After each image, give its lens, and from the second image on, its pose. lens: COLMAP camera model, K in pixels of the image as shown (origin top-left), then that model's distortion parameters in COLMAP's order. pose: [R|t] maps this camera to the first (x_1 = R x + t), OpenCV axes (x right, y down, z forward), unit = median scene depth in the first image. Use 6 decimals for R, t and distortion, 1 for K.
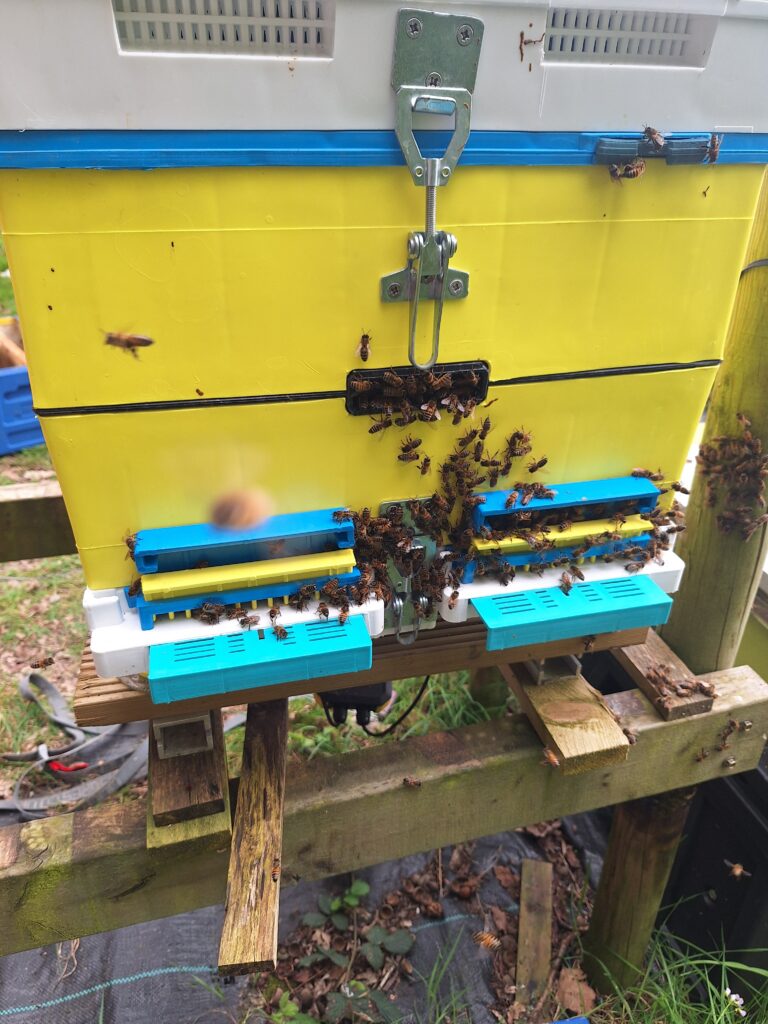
lens RADIAL K [[742.1, 0, 380.6], [0, 742.1, 530.9], [0, 0, 1]] dist [0.052555, -0.081273]
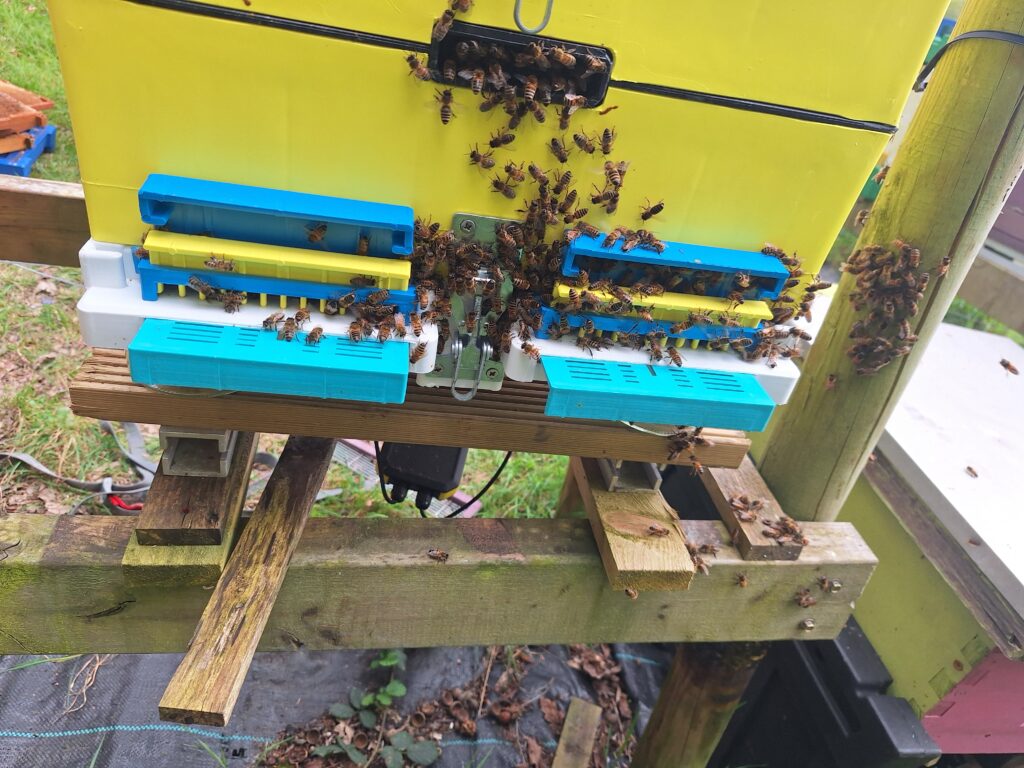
lens RADIAL K [[733.2, 0, 502.0], [0, 733.2, 387.7], [0, 0, 1]] dist [0.069874, -0.101059]
pose [[0.979034, 0.202117, -0.025327, 0.090168], [-0.201535, 0.979193, 0.023760, 0.099030], [0.029602, -0.018157, 0.999397, 0.134863]]
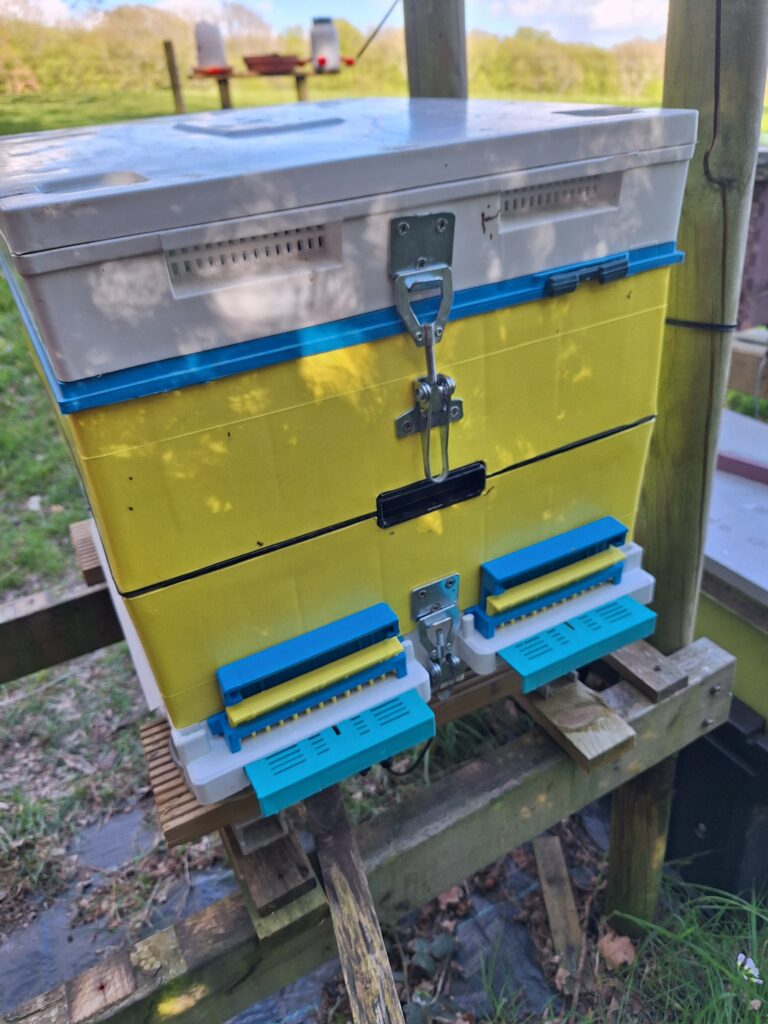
lens RADIAL K [[742.0, 0, 393.4], [0, 742.0, 526.0], [0, 0, 1]] dist [0.053065, -0.086791]
pose [[0.967285, -0.204603, 0.149992, -0.143055], [0.204499, 0.978731, 0.016283, -0.128922], [-0.150133, 0.014923, 0.988553, -0.105881]]
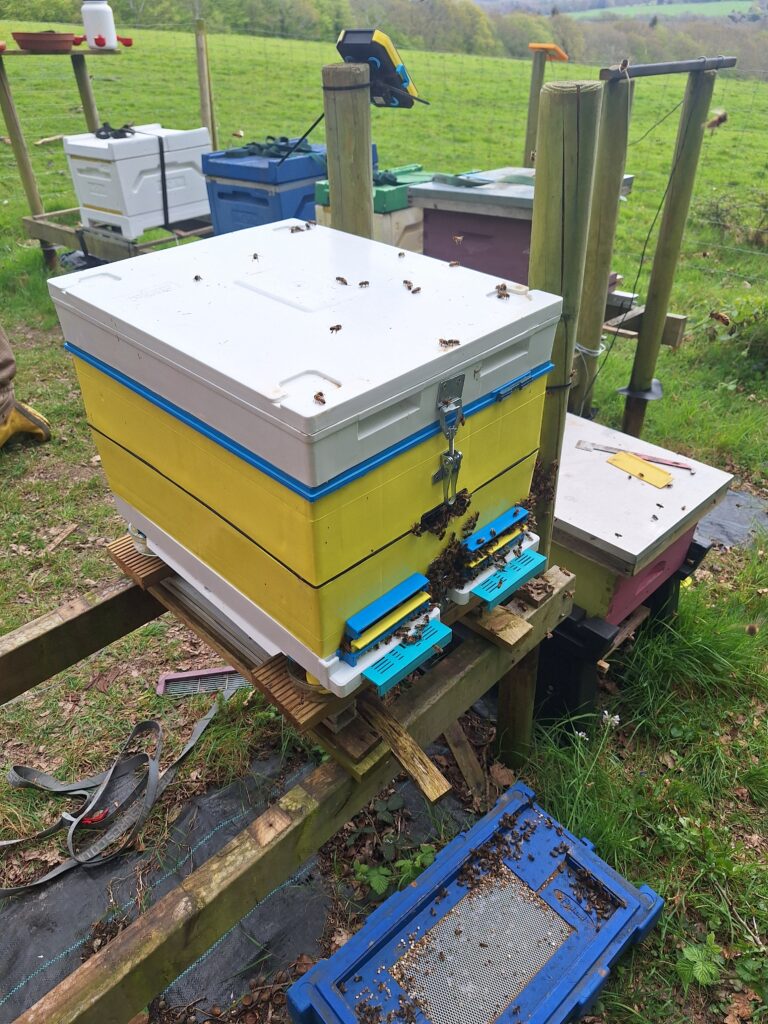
lens RADIAL K [[729.5, 0, 389.6], [0, 729.5, 528.1], [0, 0, 1]] dist [0.085573, -0.118728]
pose [[0.860363, -0.328990, 0.389282, -0.671290], [0.291348, 0.944141, 0.153997, -0.375483], [-0.418201, -0.019077, 0.908154, -0.613843]]
